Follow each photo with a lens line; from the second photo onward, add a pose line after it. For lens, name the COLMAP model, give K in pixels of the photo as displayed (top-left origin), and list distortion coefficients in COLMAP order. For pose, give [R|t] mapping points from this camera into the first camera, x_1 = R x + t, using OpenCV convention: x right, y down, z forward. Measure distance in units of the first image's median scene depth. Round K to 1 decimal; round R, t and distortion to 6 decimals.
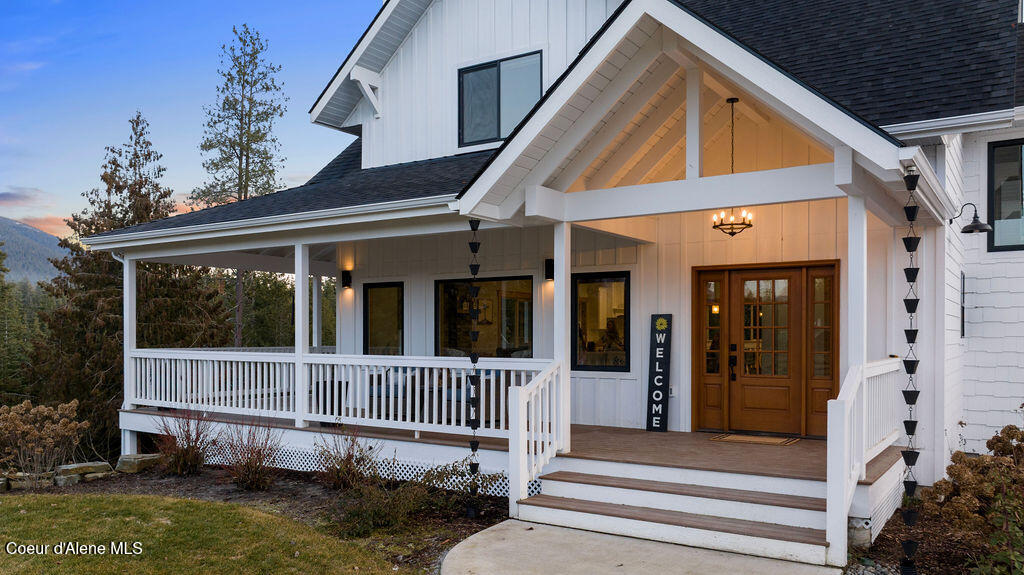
lens RADIAL K [[780.9, 0, 512.0], [0, 780.9, 287.5], [0, 0, 1]] dist [-0.004041, -0.002493]
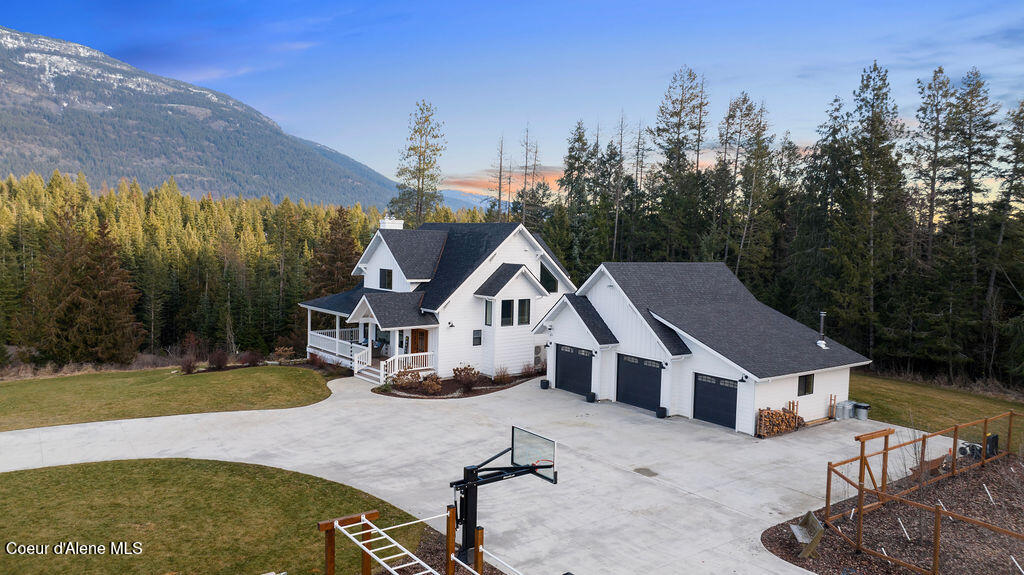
lens RADIAL K [[716.4, 0, 512.0], [0, 716.4, 287.5], [0, 0, 1]] dist [-0.020122, -0.000384]
pose [[0.951497, 0.042233, -0.304744, 2.013075], [-0.006916, 0.993219, 0.116053, -0.723581], [0.307579, -0.108317, 0.945337, -2.649511]]
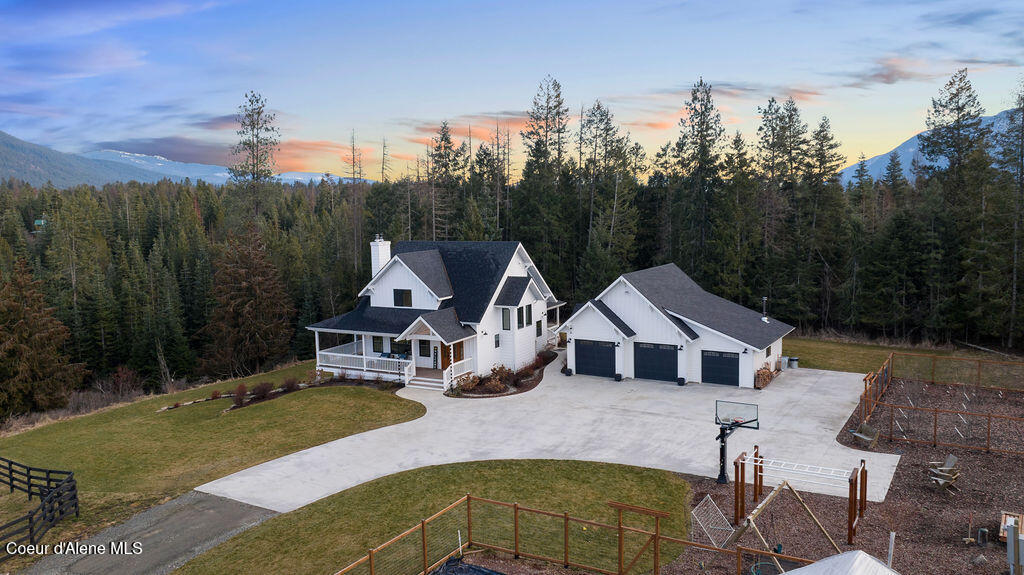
lens RADIAL K [[780.9, 0, 512.0], [0, 780.9, 287.5], [0, 0, 1]] dist [-0.004041, -0.002493]
pose [[0.996711, -0.034068, 0.073523, 0.329240], [0.021675, 0.986355, 0.163202, -1.182887], [-0.078079, -0.161072, 0.983849, -4.048028]]
